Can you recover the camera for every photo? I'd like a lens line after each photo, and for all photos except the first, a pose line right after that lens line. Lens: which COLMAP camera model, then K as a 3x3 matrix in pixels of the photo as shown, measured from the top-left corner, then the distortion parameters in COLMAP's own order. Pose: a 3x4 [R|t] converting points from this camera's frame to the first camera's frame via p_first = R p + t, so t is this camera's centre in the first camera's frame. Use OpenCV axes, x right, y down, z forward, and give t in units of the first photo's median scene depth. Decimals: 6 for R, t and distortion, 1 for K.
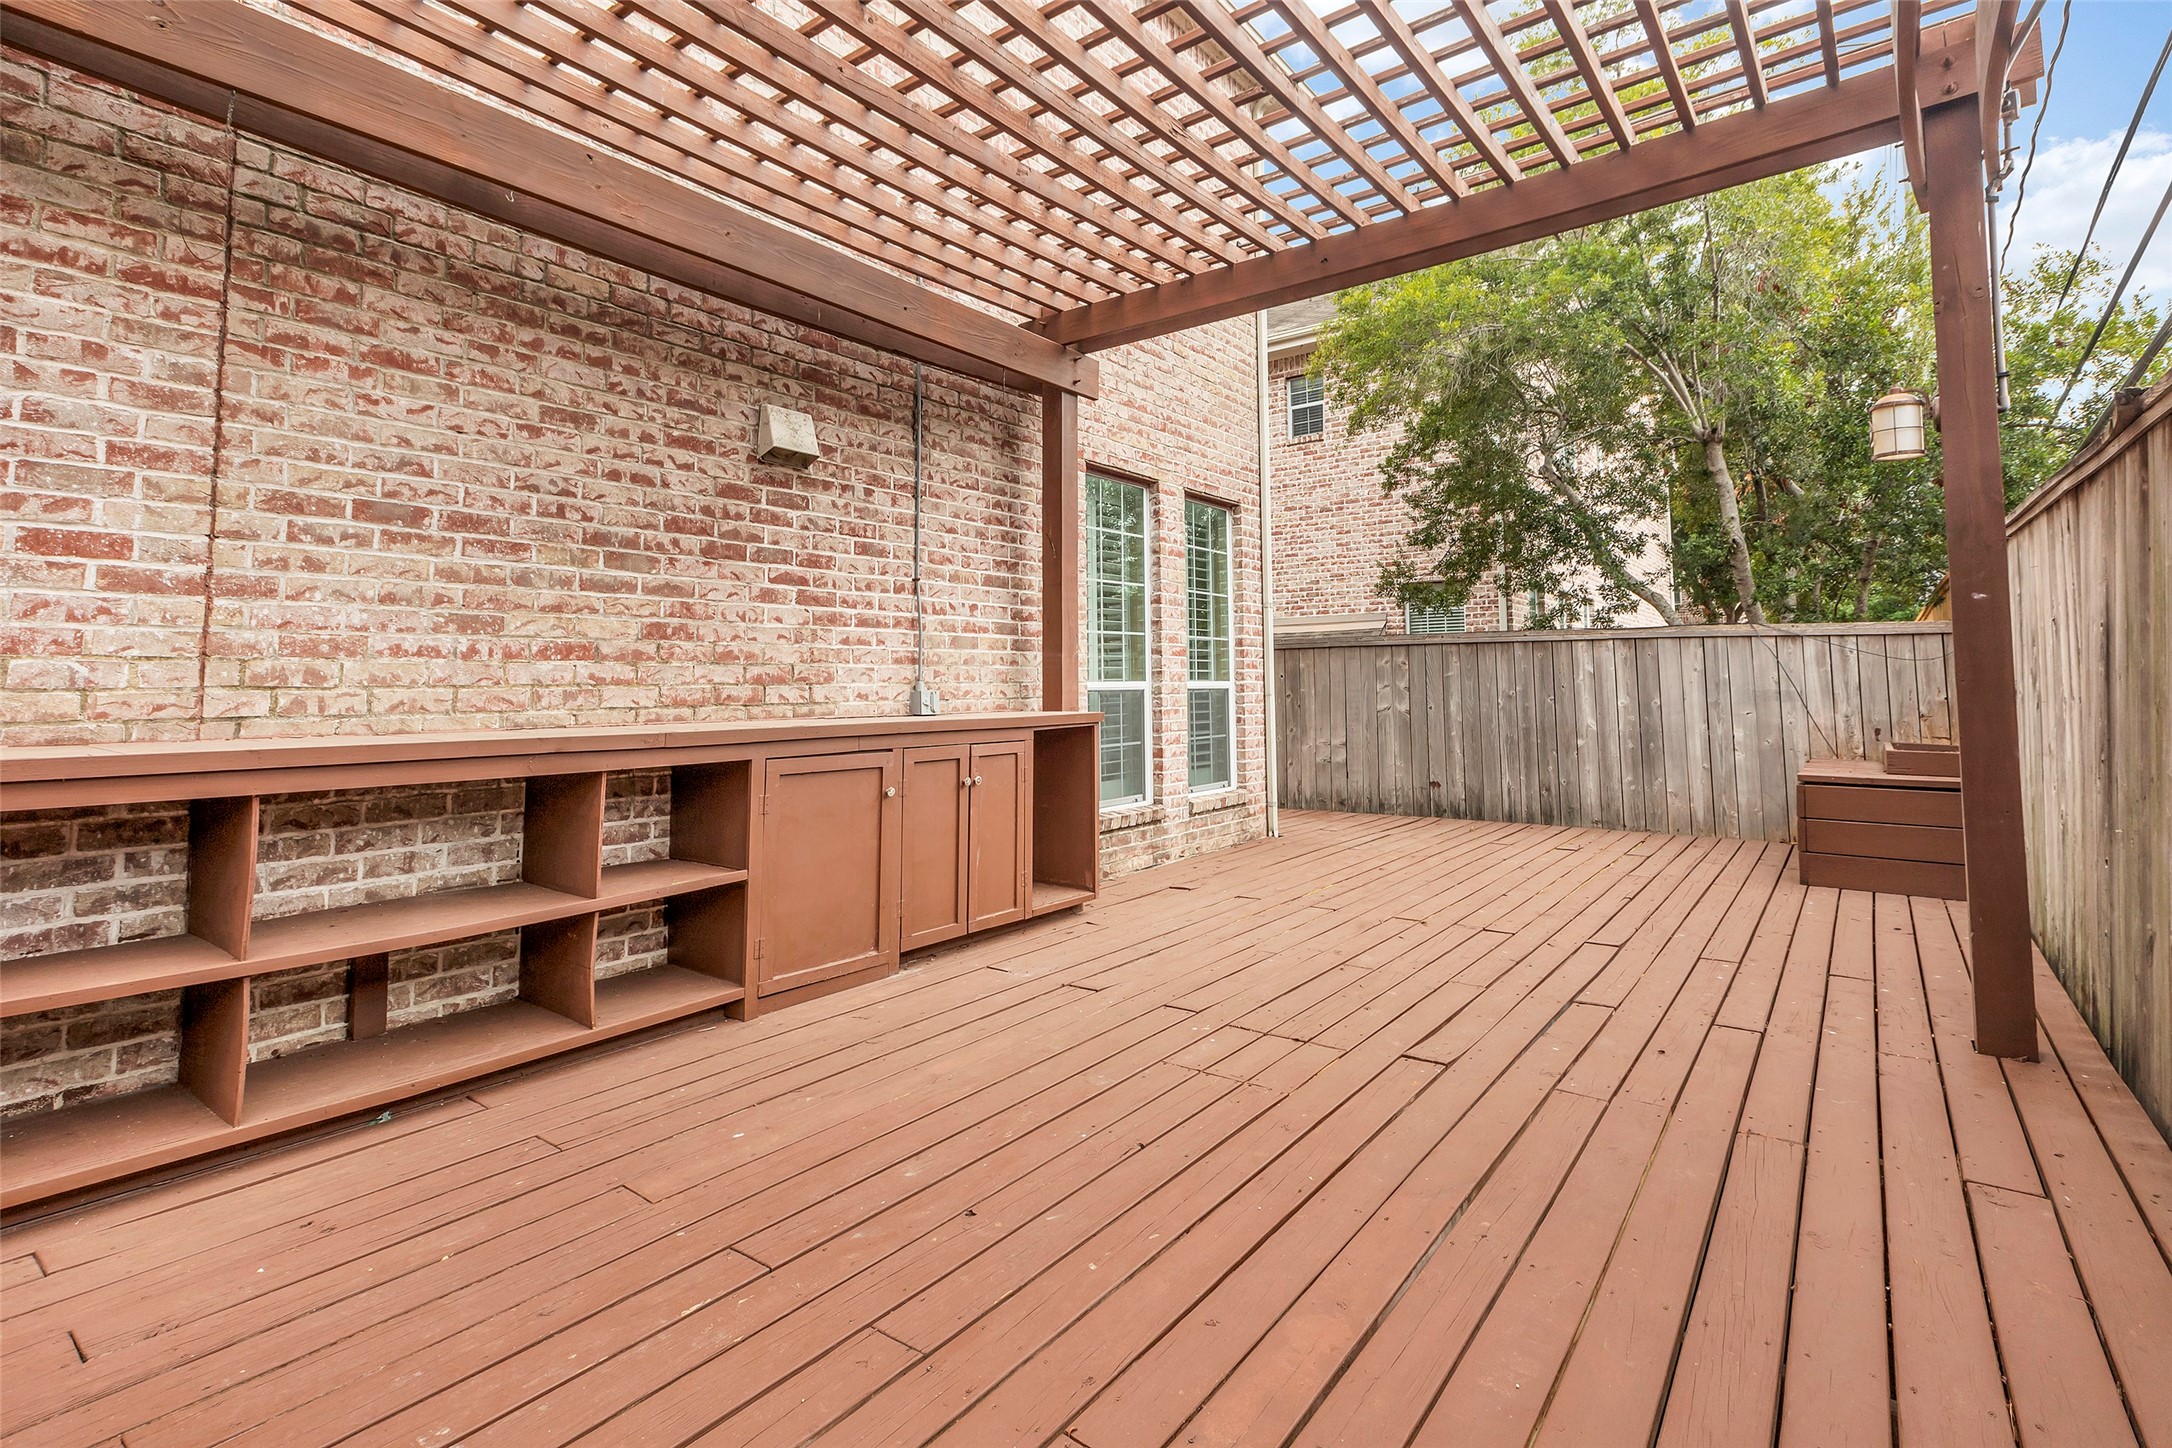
lens RADIAL K [[972.4, 0, 1105.8], [0, 972.4, 629.6], [0, 0, 1]] dist [0.003596, -0.001078]
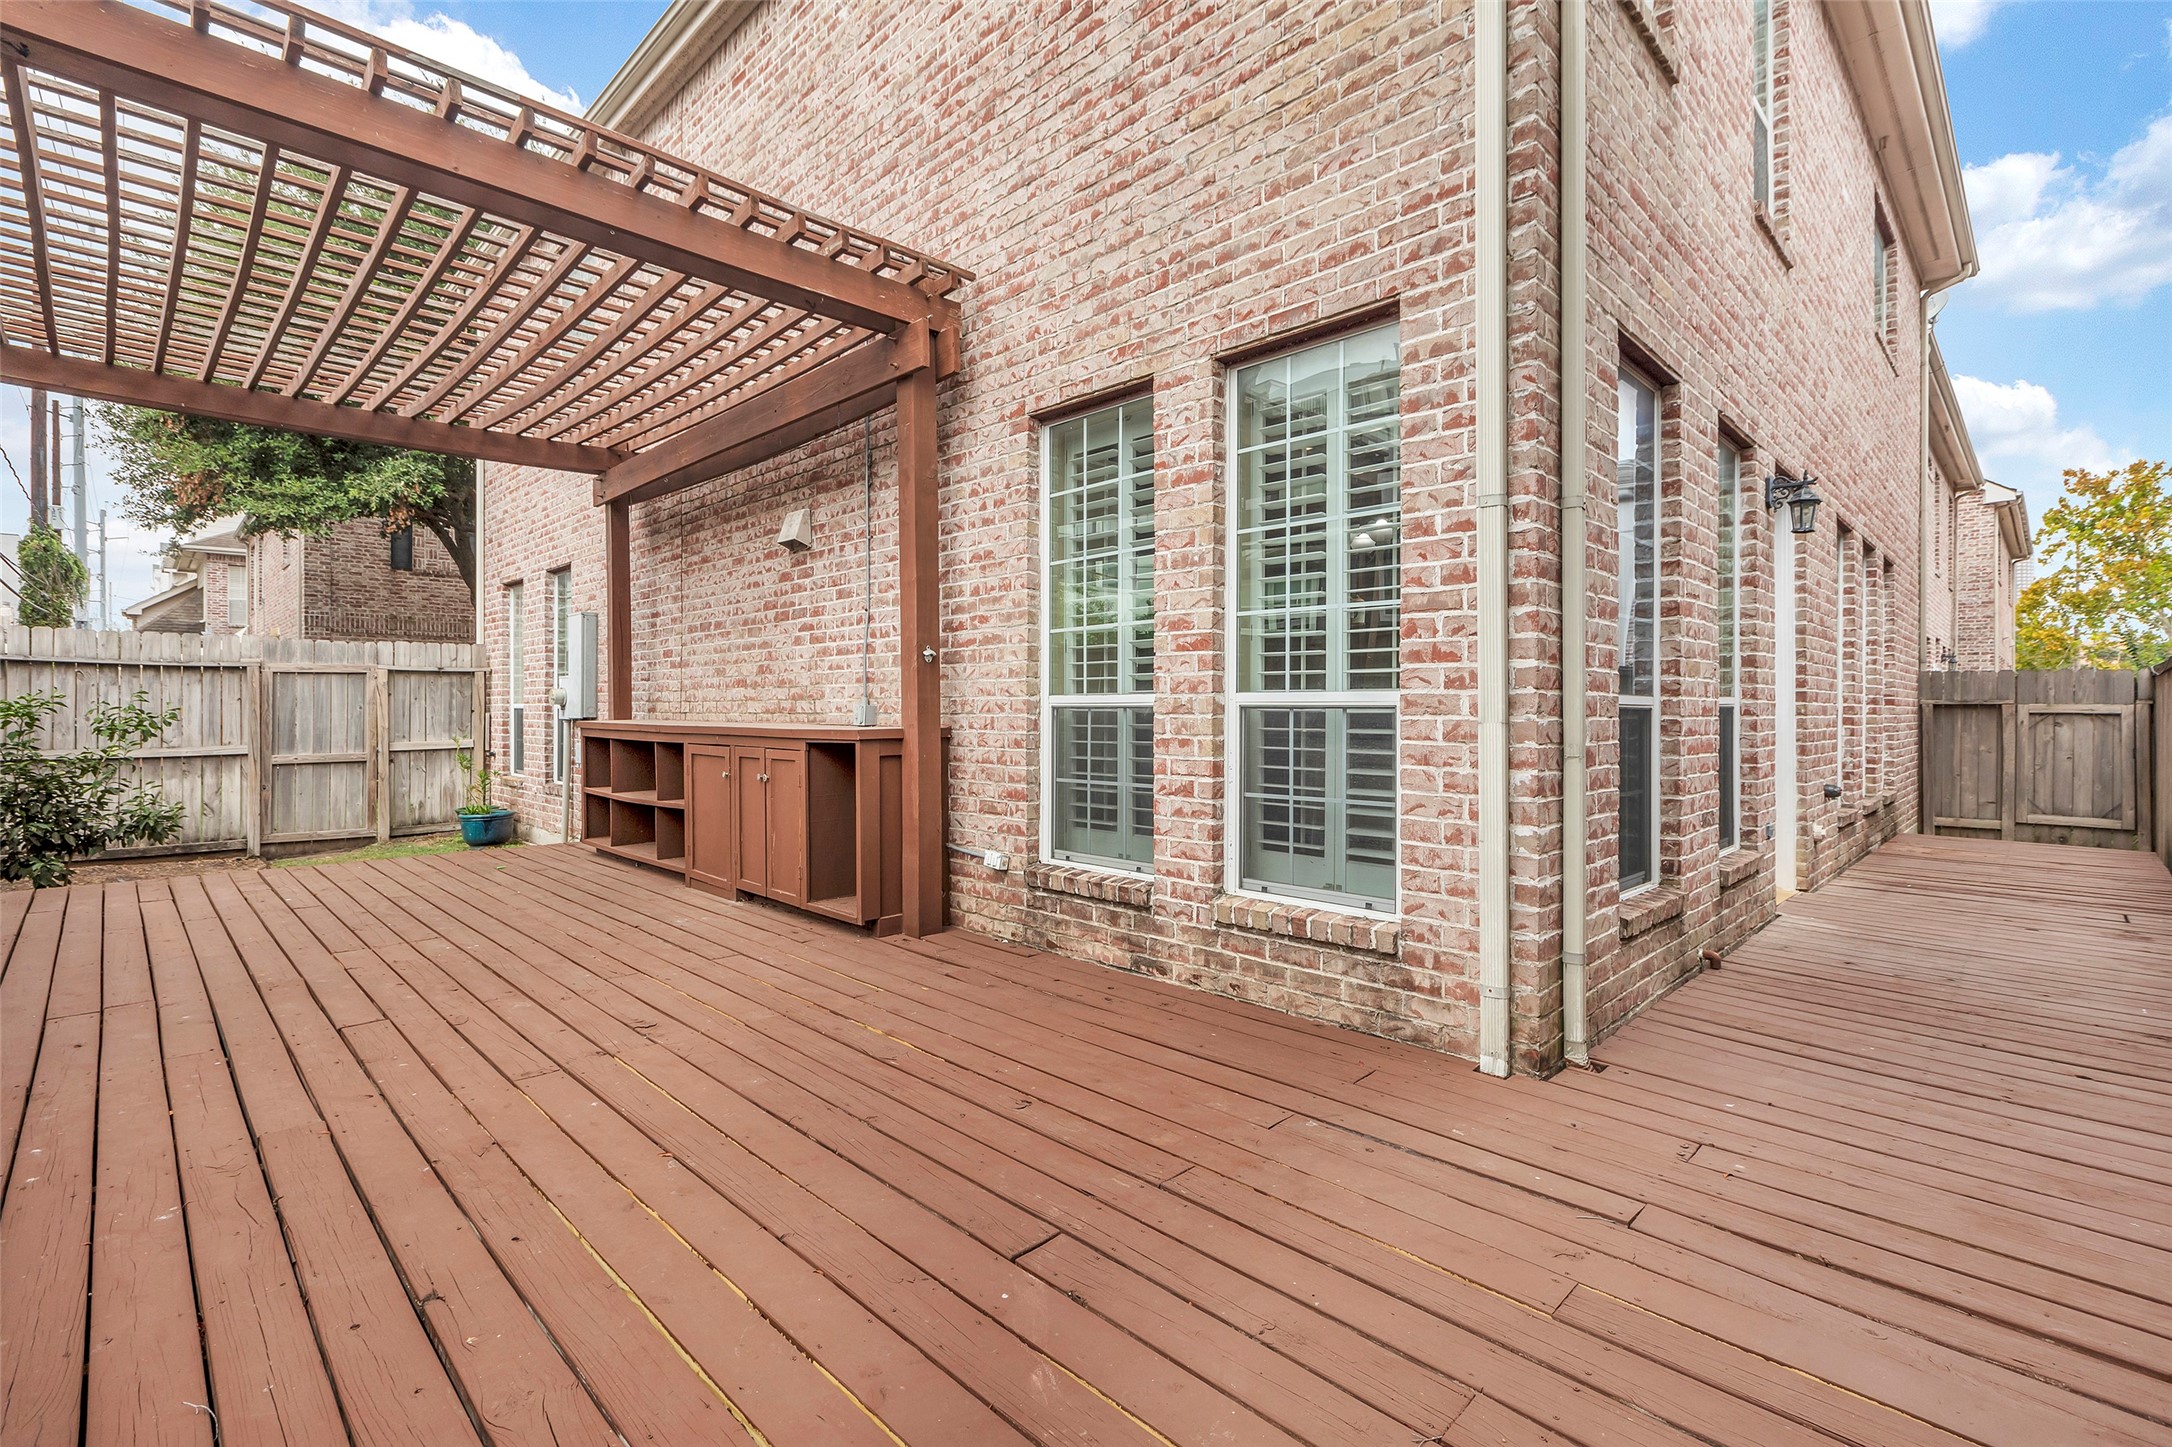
lens RADIAL K [[972.4, 0, 1087.1], [0, 972.4, 712.7], [0, 0, 1]] dist [0.003596, -0.001078]
pose [[-0.123902, 0.014809, -0.992184, 0.835175], [0.059833, 0.998181, 0.007426, 0.070207], [0.990489, -0.058446, -0.124563, 1.247333]]
